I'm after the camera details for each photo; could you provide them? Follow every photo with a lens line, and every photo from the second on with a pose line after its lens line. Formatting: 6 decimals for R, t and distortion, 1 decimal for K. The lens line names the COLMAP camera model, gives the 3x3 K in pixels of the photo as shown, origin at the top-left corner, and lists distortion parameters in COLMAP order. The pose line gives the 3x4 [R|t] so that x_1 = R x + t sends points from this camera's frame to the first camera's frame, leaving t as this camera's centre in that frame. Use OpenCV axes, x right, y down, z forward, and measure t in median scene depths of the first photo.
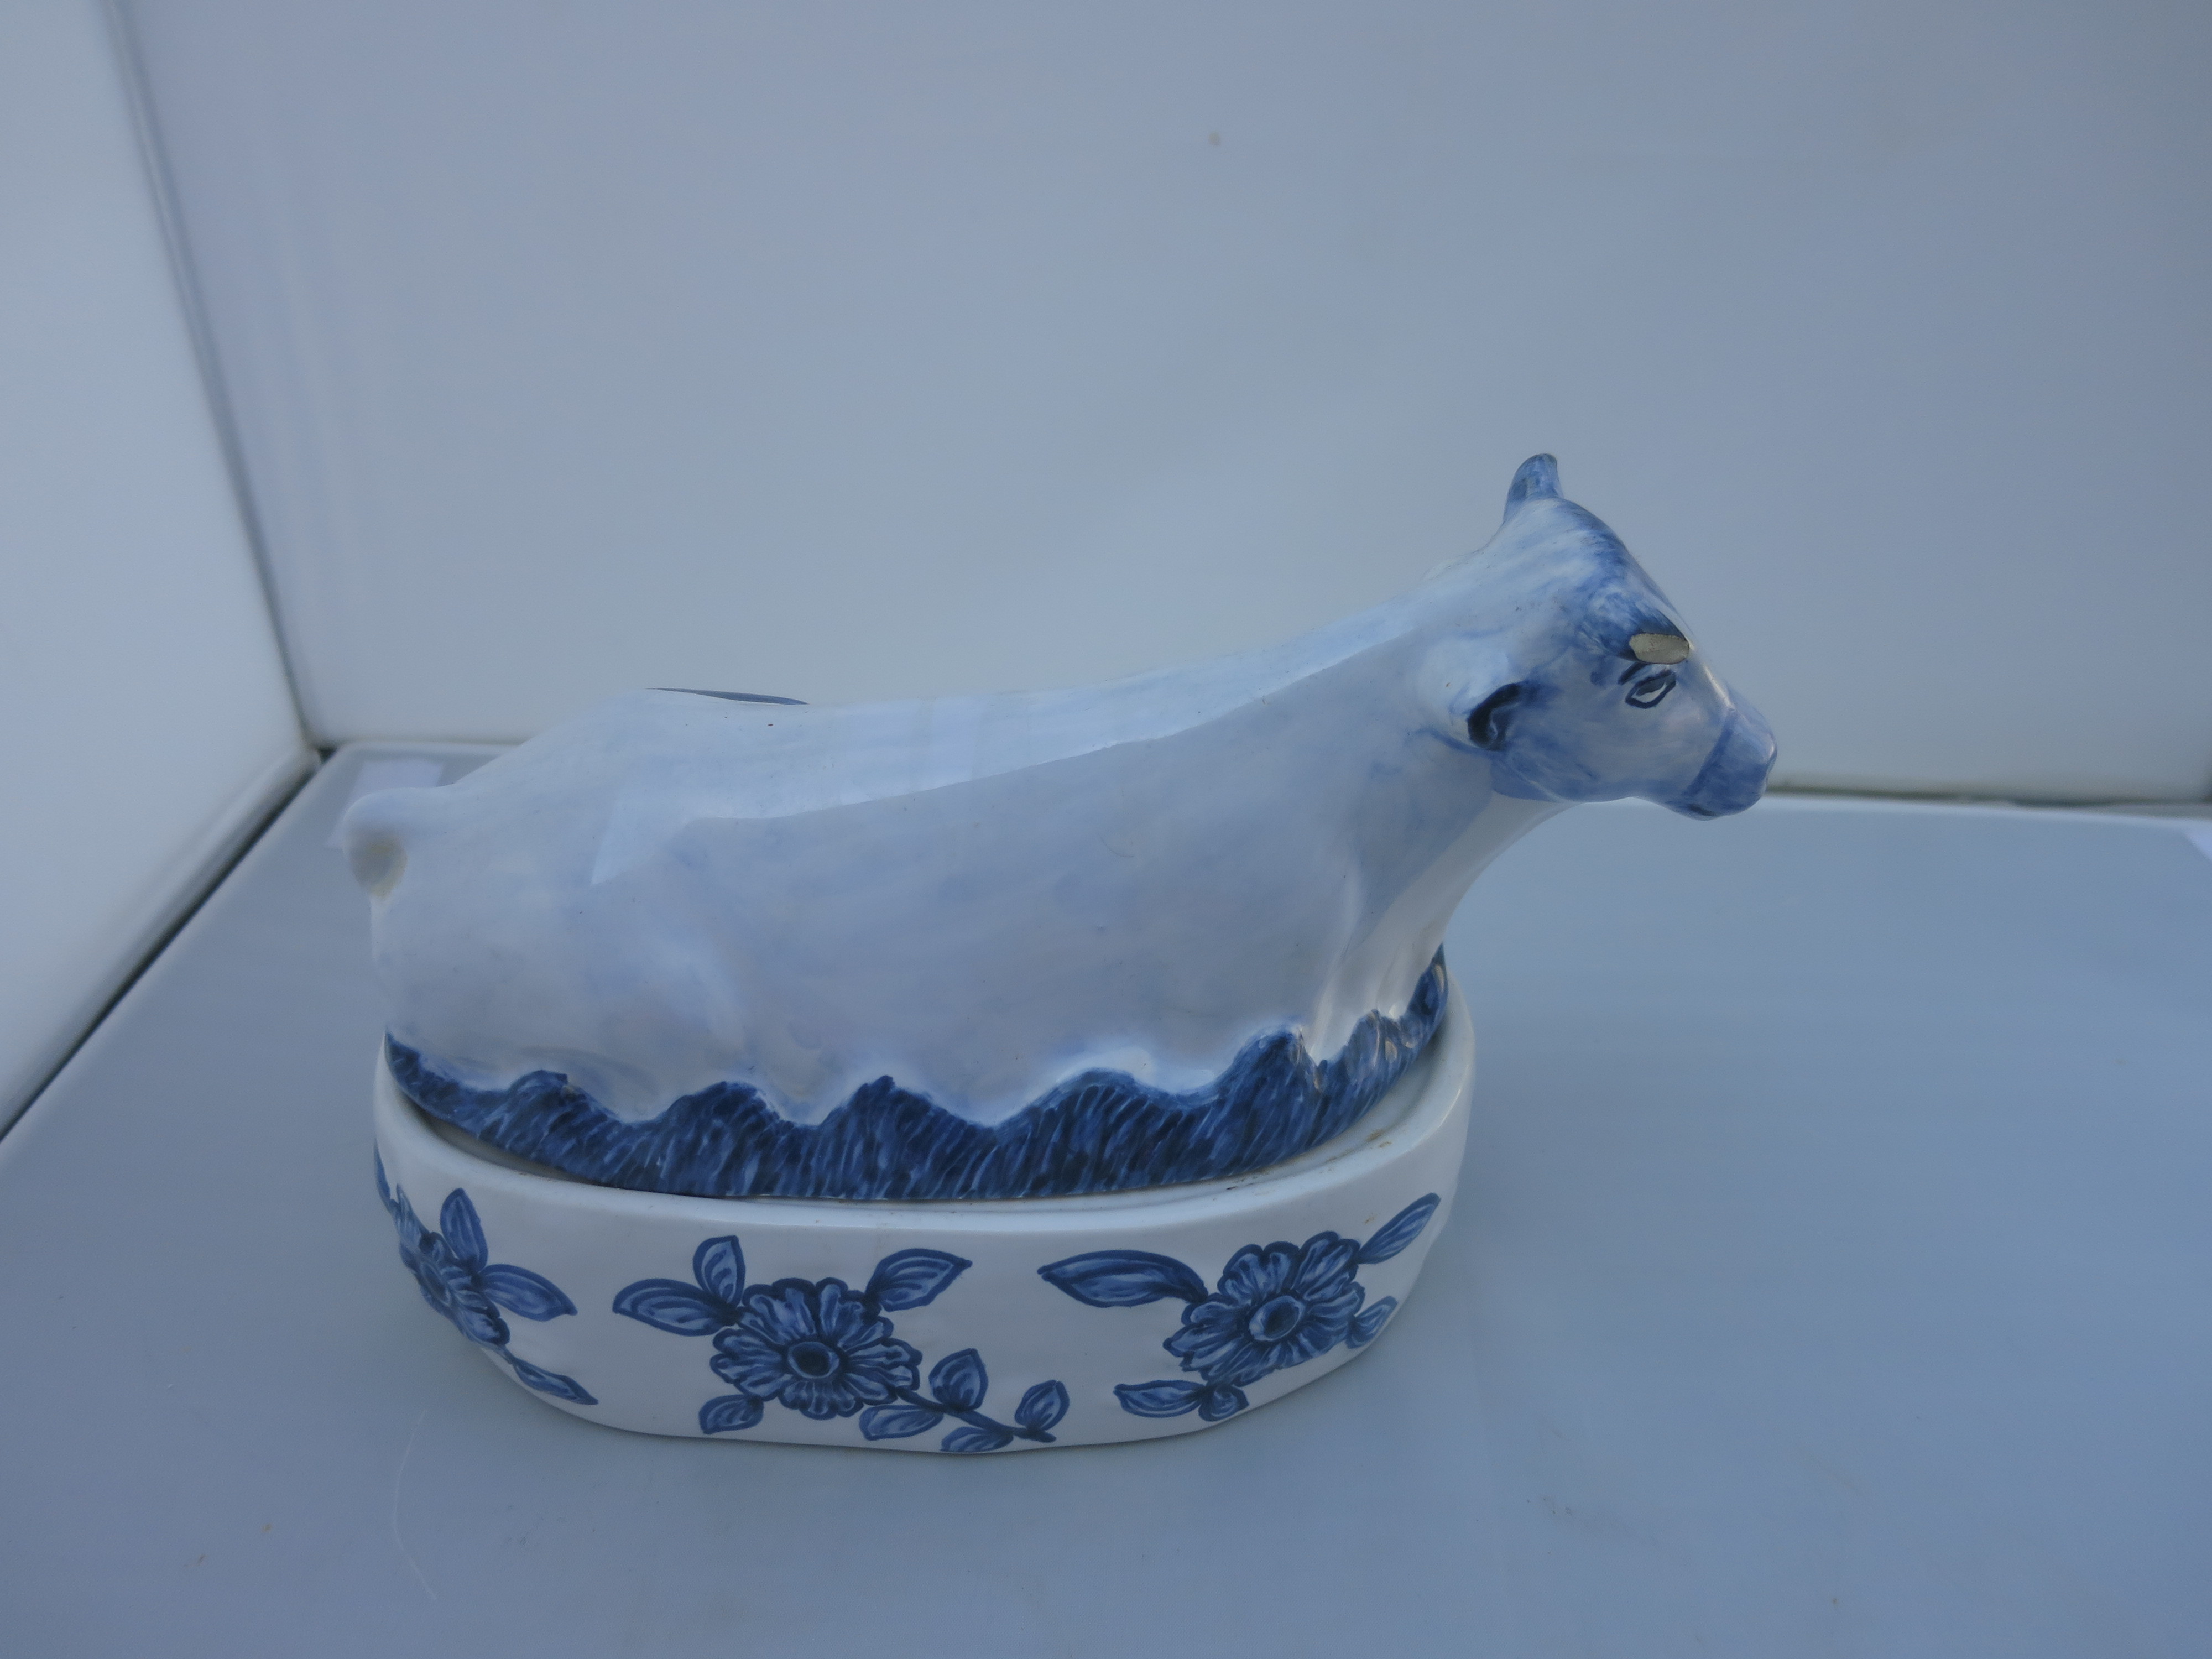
lens RADIAL K [[1574.3, 0, 1106.0], [0, 1574.3, 829.5], [0, 0, 1]] dist [-0.055661, -0.000613]
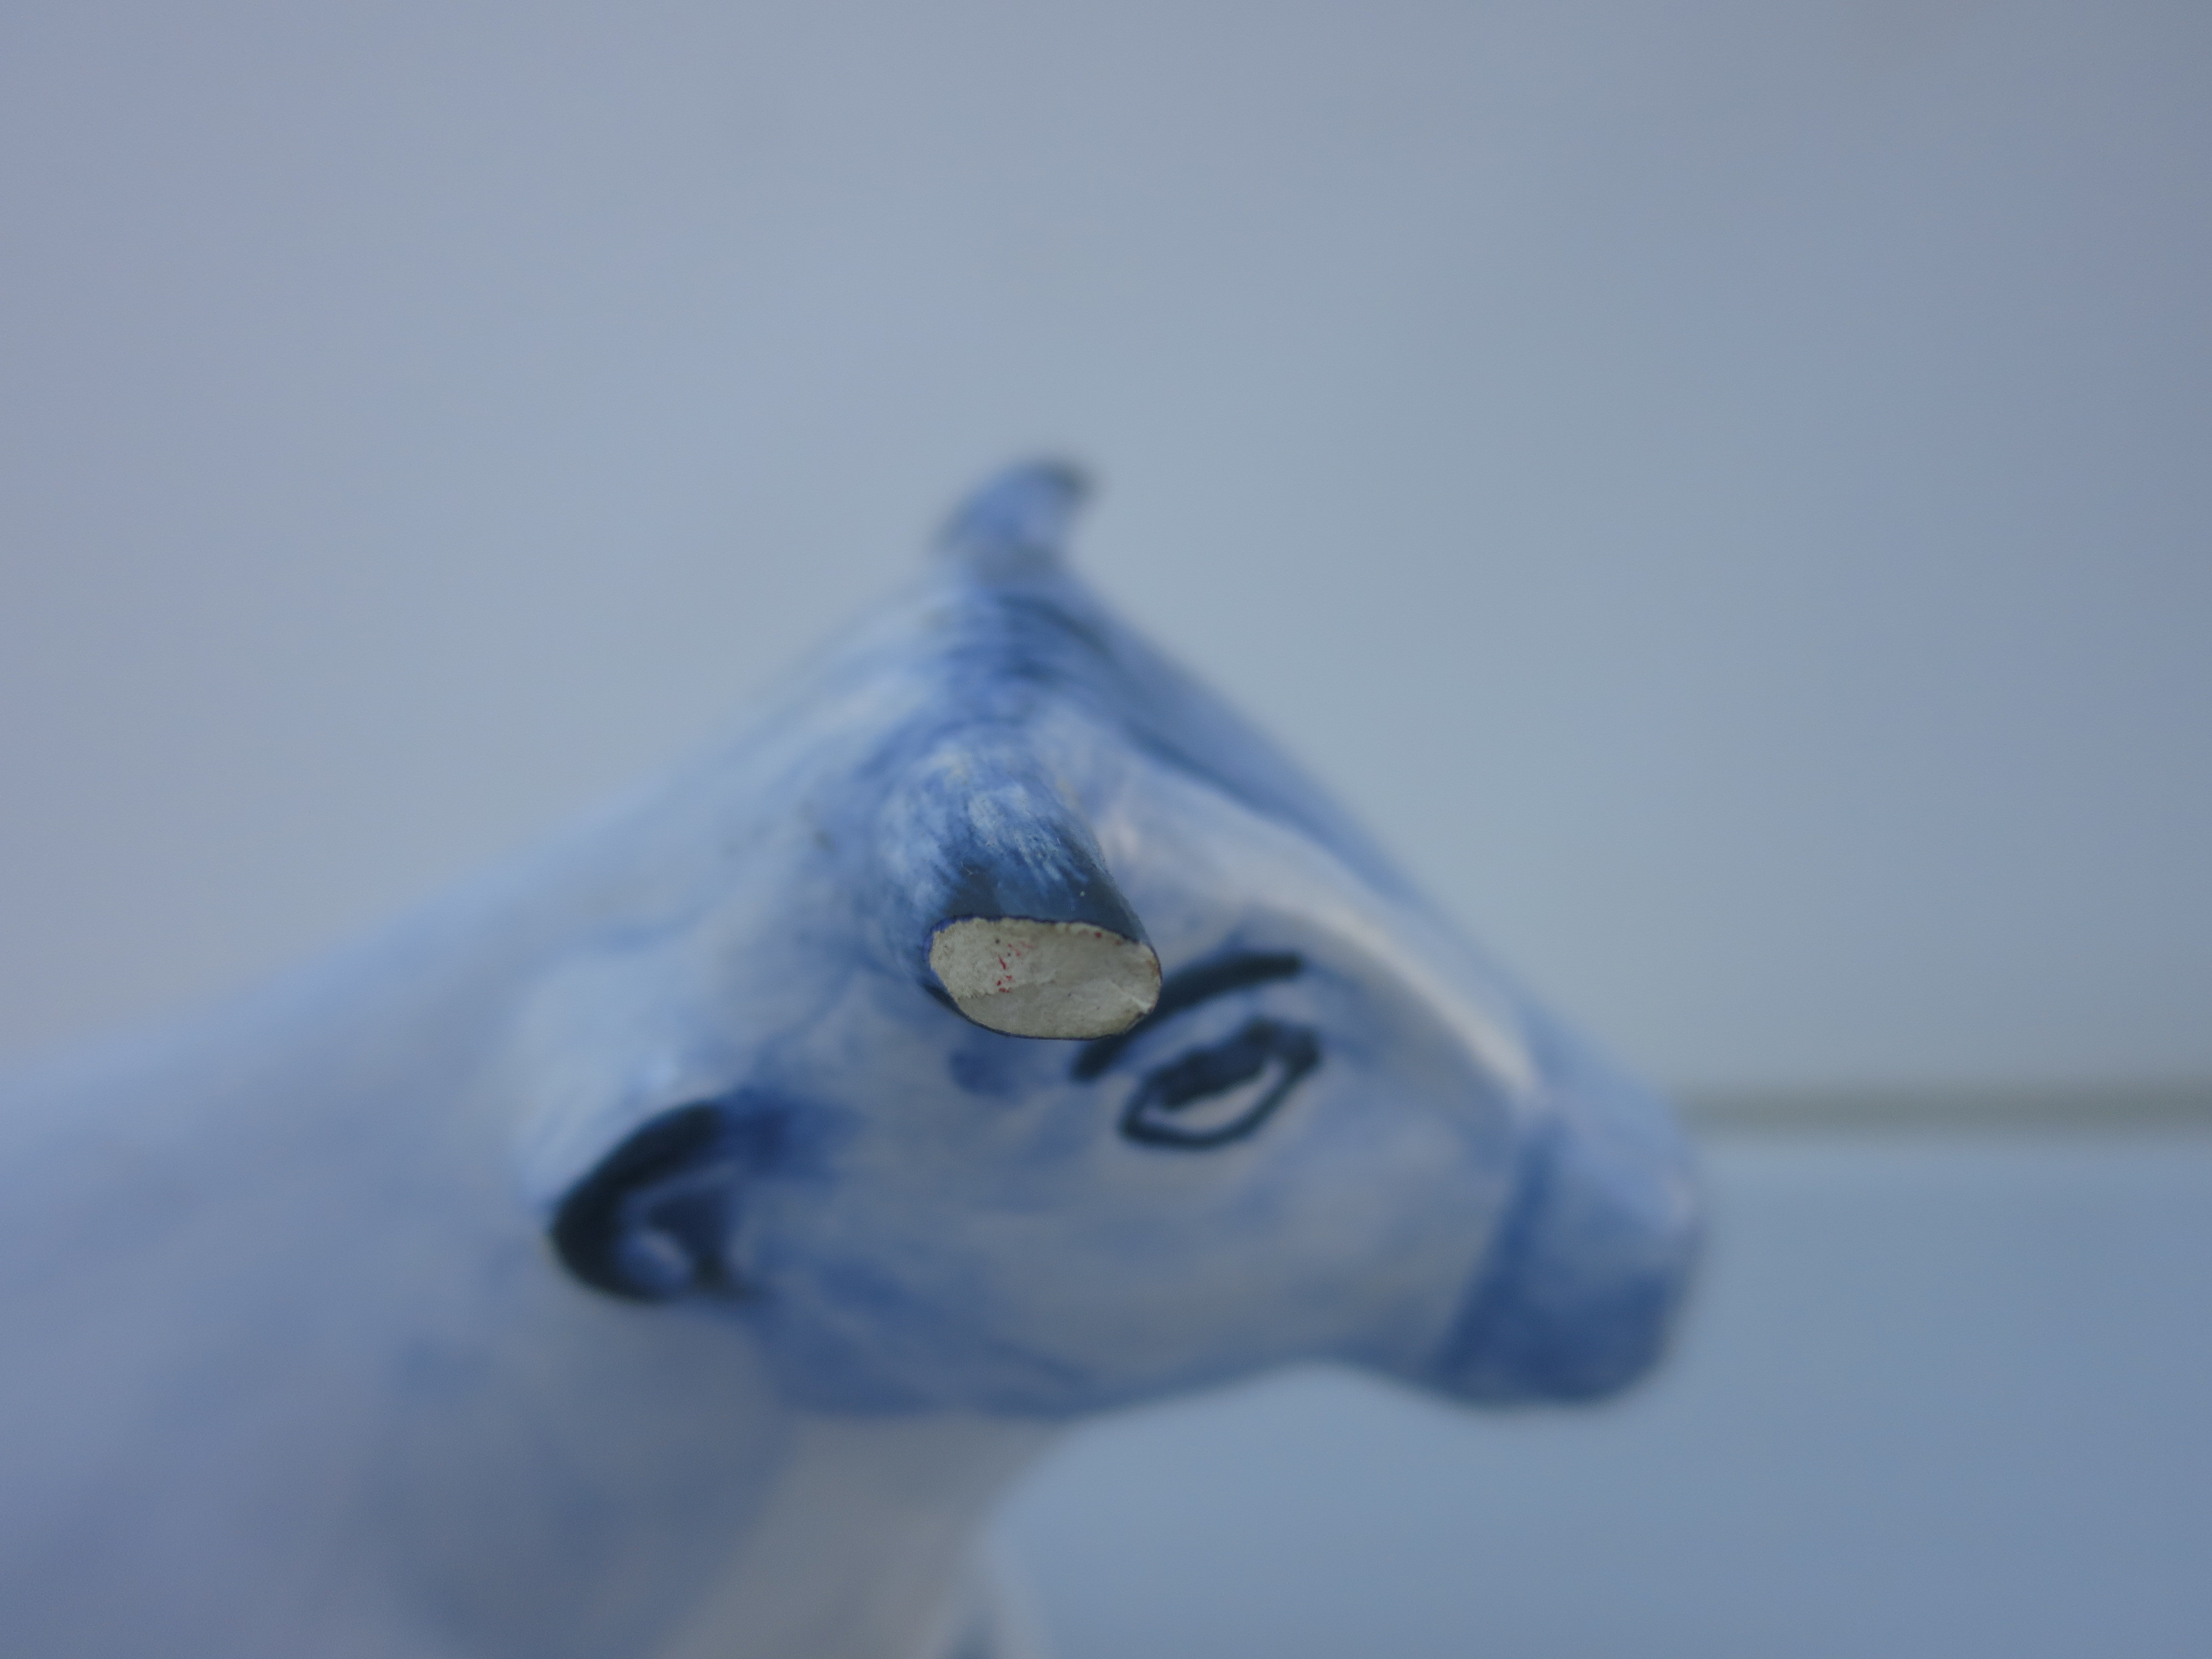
lens RADIAL K [[1574.3, 0, 1106.0], [0, 1574.3, 829.5], [0, 0, 1]] dist [-0.055661, -0.000613]
pose [[0.997265, -0.049306, -0.055064, 0.352909], [0.039284, 0.984626, -0.170203, -0.089794], [0.062609, 0.167574, 0.983869, 0.702952]]
